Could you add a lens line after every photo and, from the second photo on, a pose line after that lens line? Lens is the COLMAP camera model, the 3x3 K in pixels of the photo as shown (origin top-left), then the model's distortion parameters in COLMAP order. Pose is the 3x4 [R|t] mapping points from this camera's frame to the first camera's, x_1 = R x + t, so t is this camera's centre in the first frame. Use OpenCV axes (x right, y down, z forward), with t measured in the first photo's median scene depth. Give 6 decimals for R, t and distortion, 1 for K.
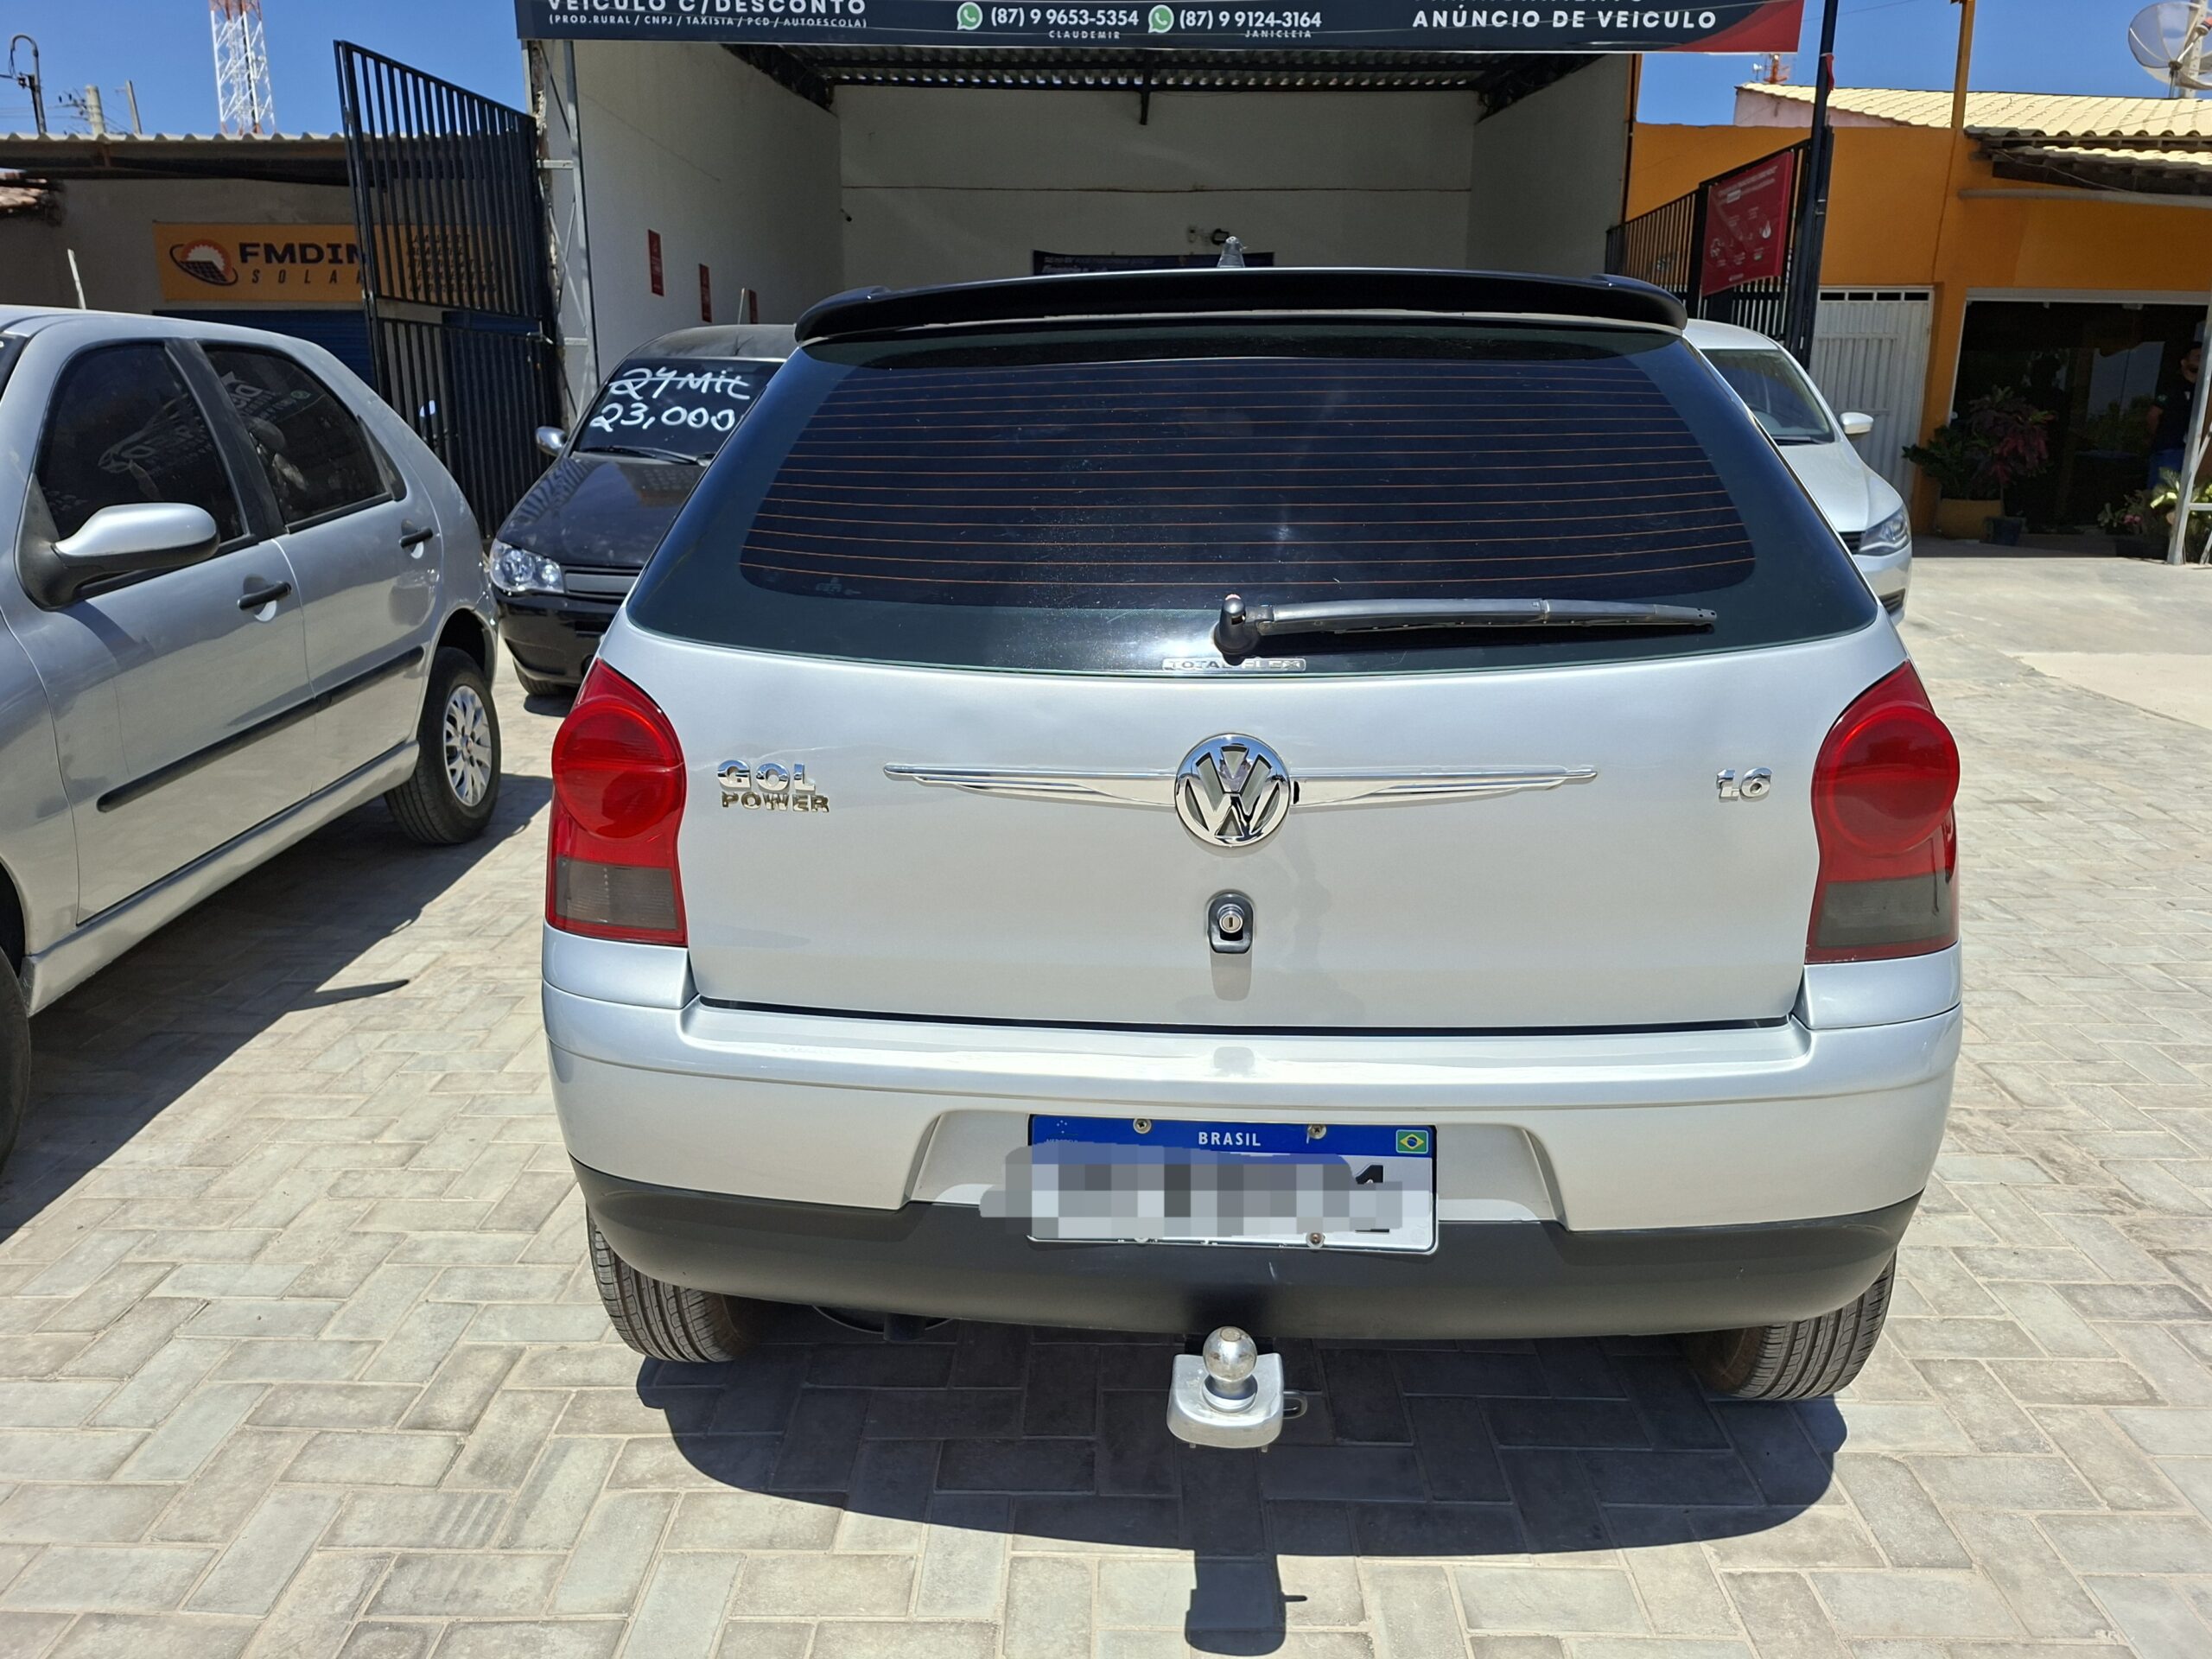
lens RADIAL K [[1548.8, 0, 1115.1], [0, 1548.8, 809.2], [0, 0, 1]] dist [0.058205, -0.050964]
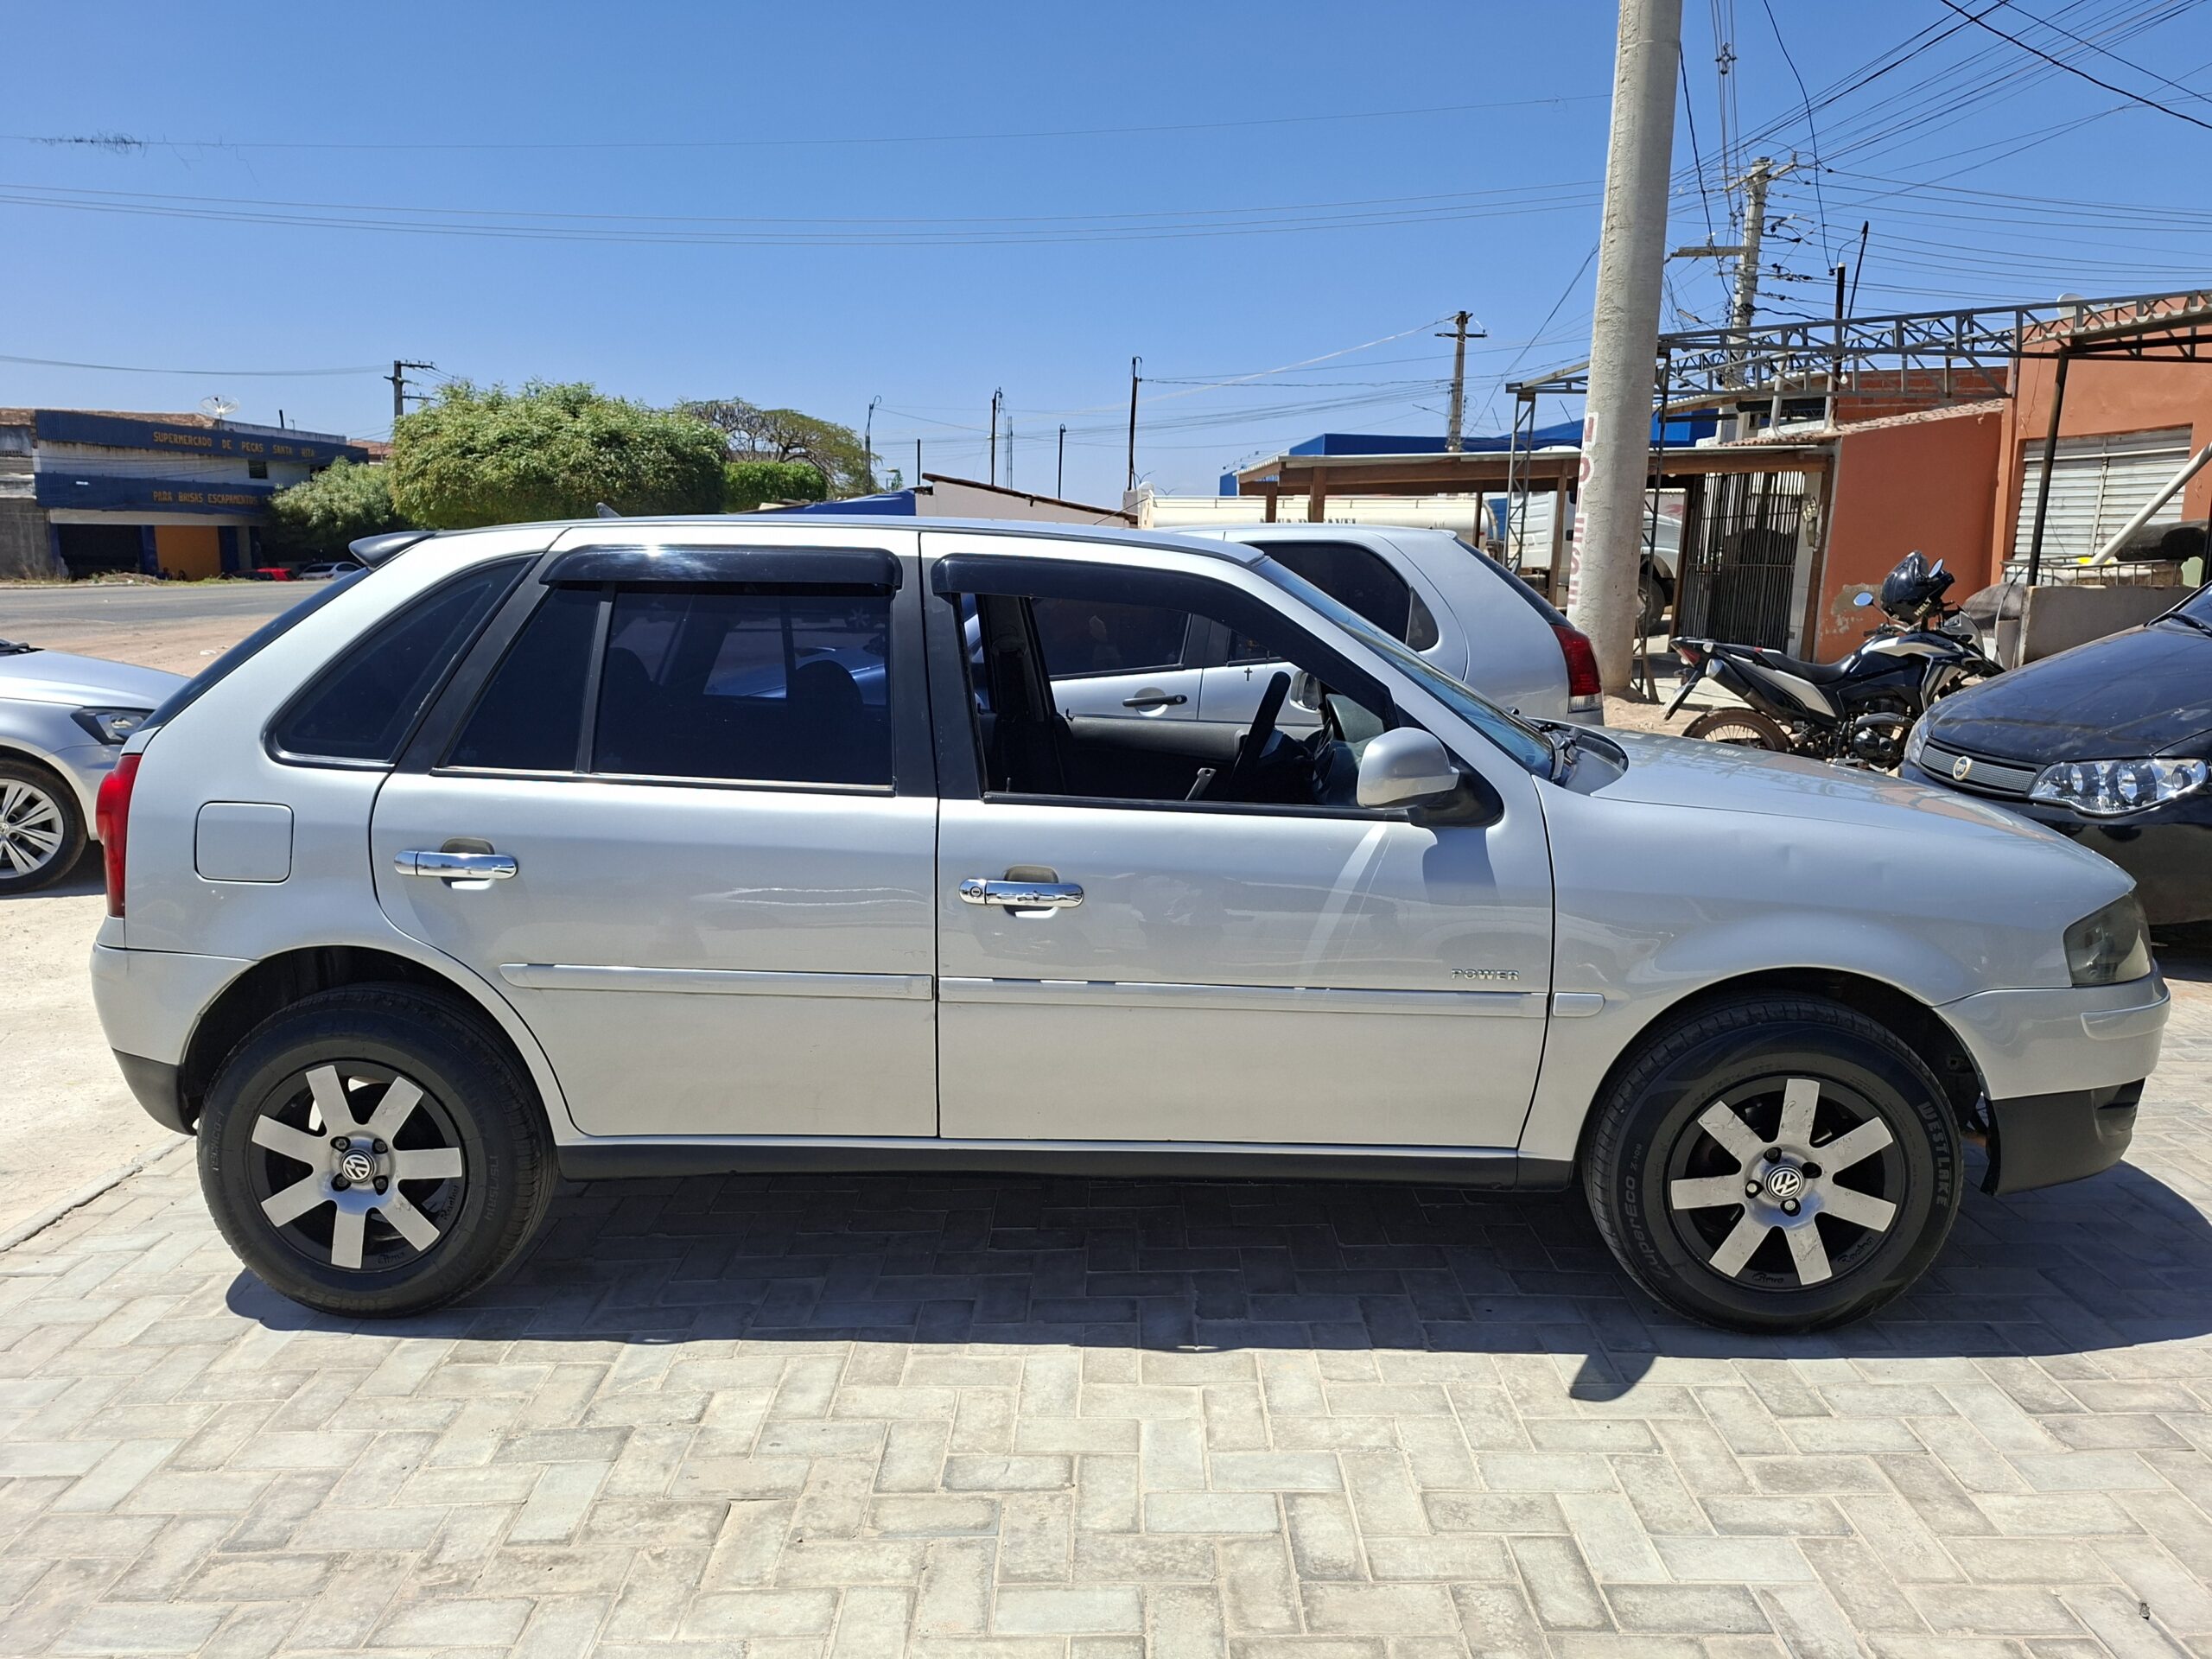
lens RADIAL K [[1548.8, 0, 1116.9], [0, 1548.8, 827.1], [0, 0, 1]] dist [0.058205, -0.050964]
pose [[0.021676, 0.174252, -0.984463, 0.365041], [-0.240325, 0.956729, 0.164051, -0.091565], [0.970450, 0.233035, 0.062615, 0.314175]]
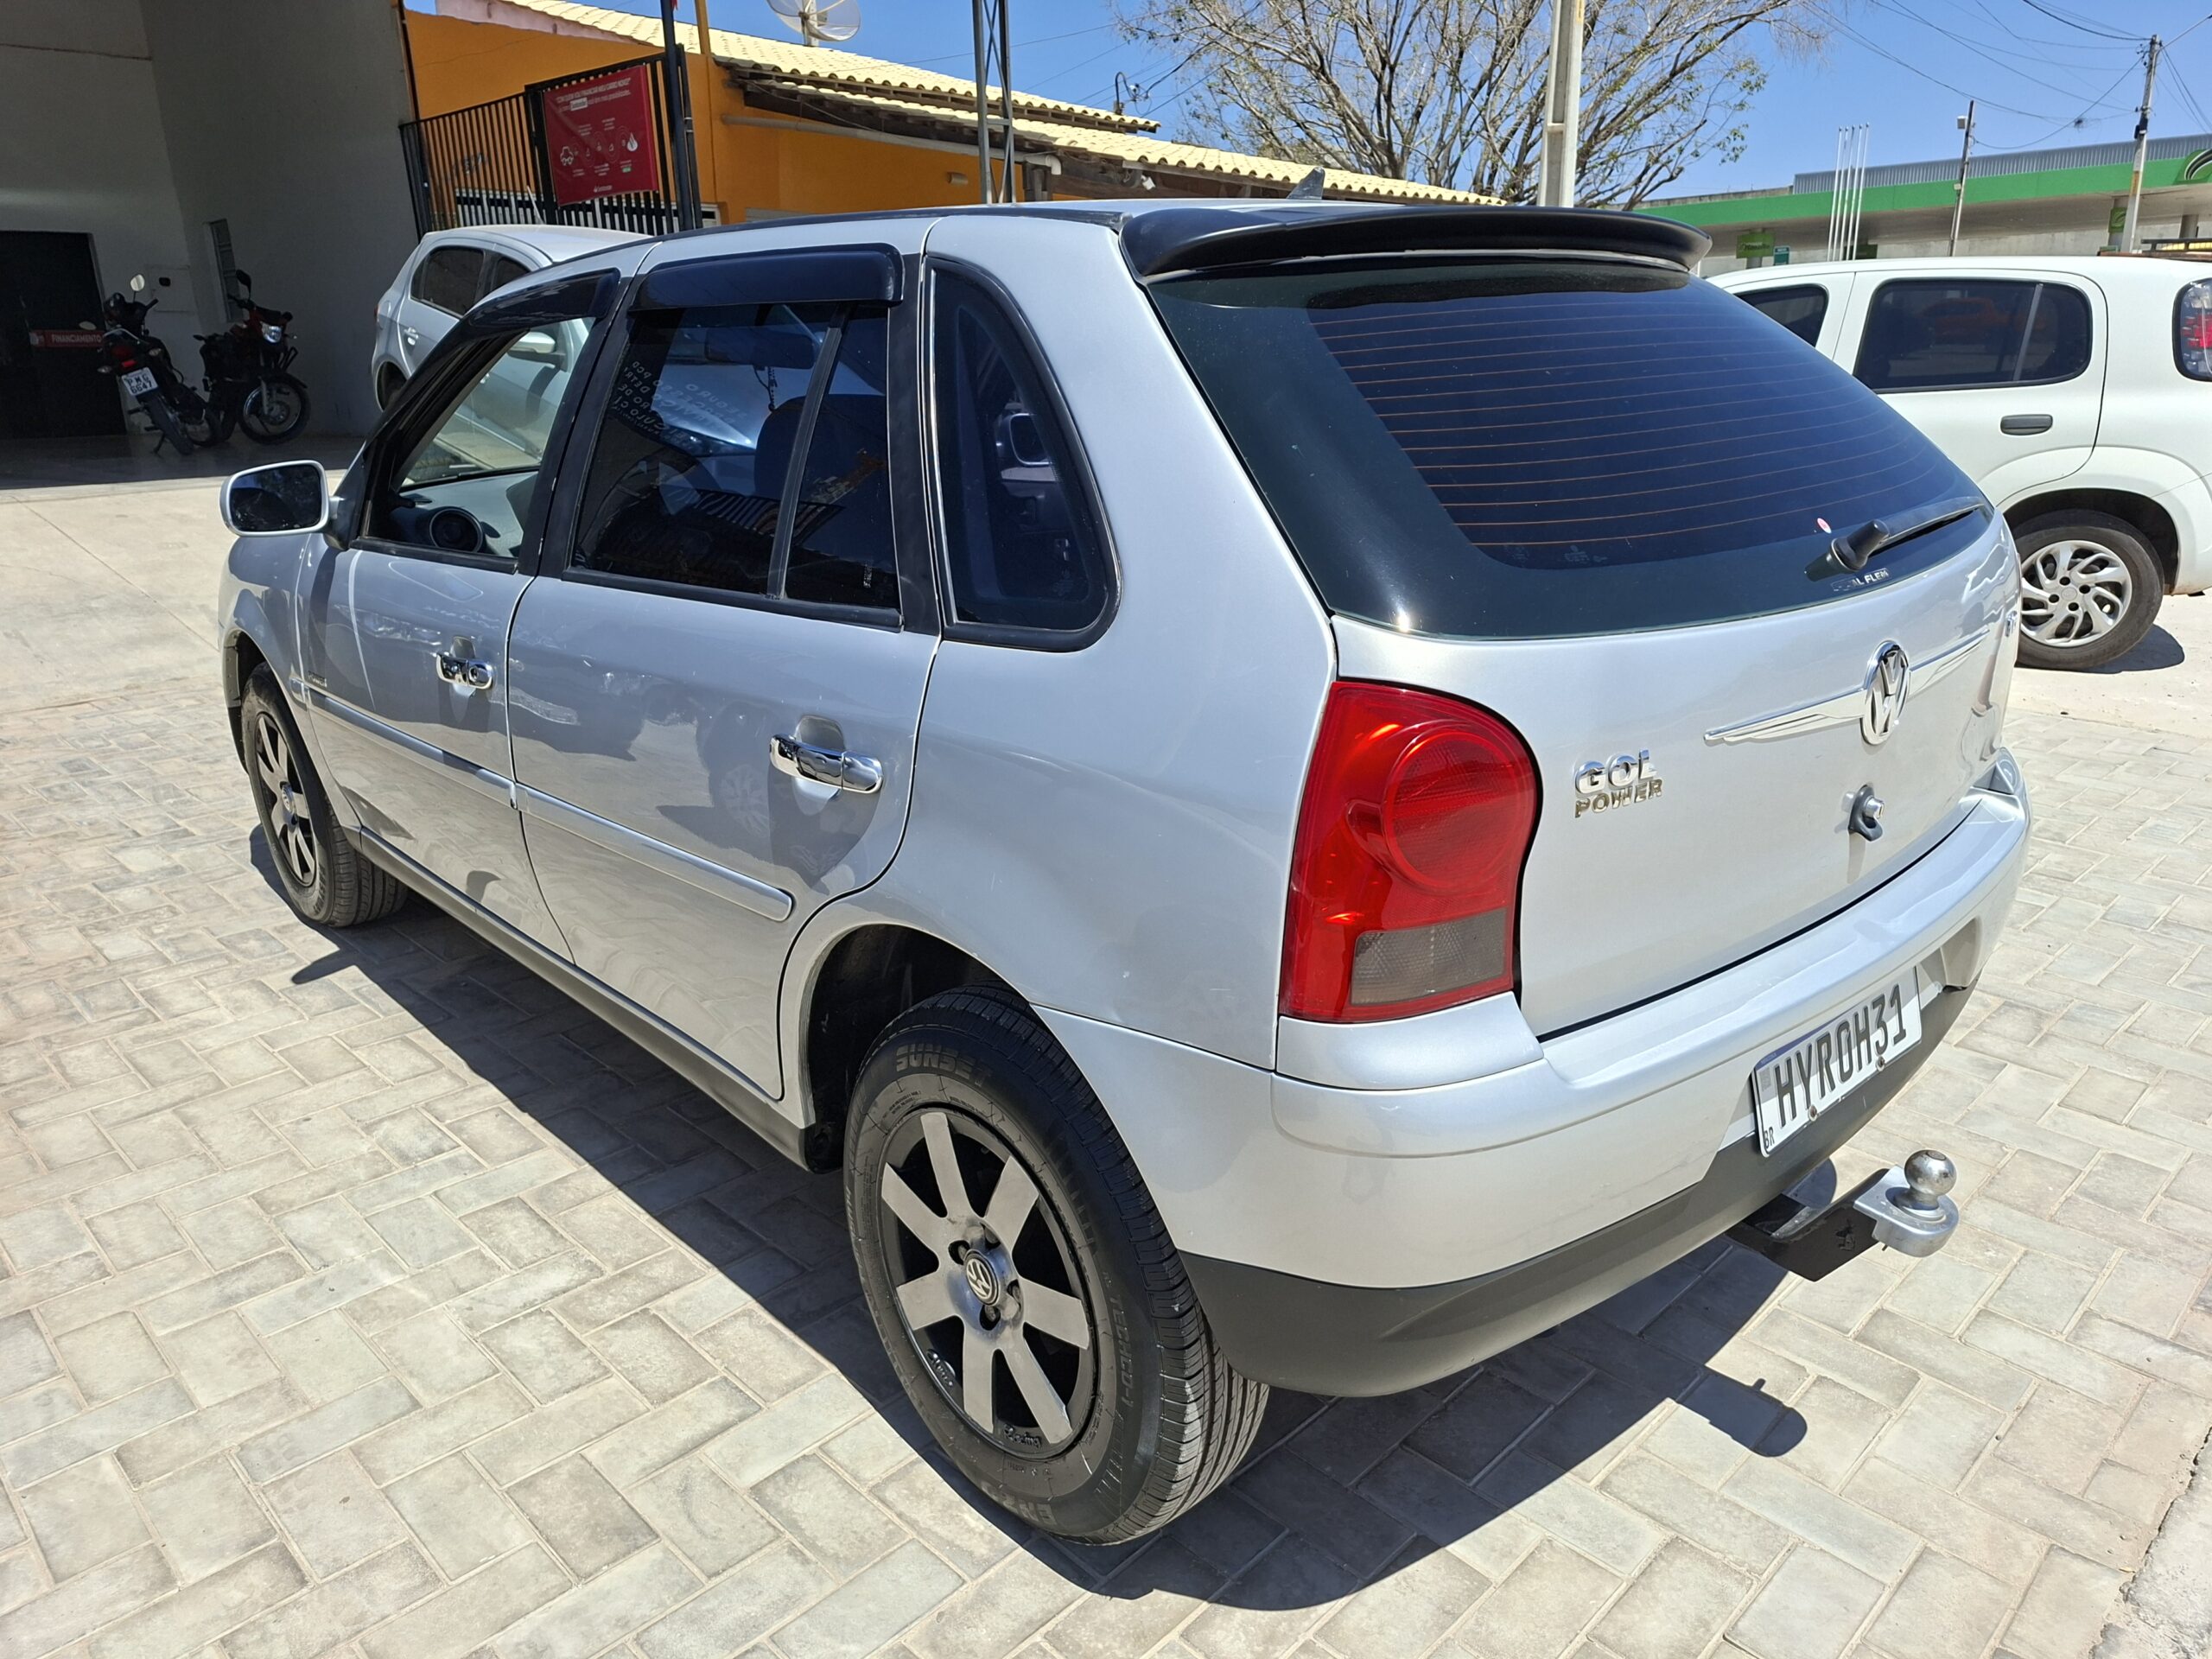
lens RADIAL K [[1548.8, 0, 1103.6], [0, 1548.8, 802.7], [0, 0, 1]] dist [0.058205, -0.050964]
pose [[0.696863, -0.219646, 0.682743, -0.161654], [0.184956, 0.974788, 0.124819, -0.026352], [-0.692946, 0.039296, 0.719918, 0.084962]]
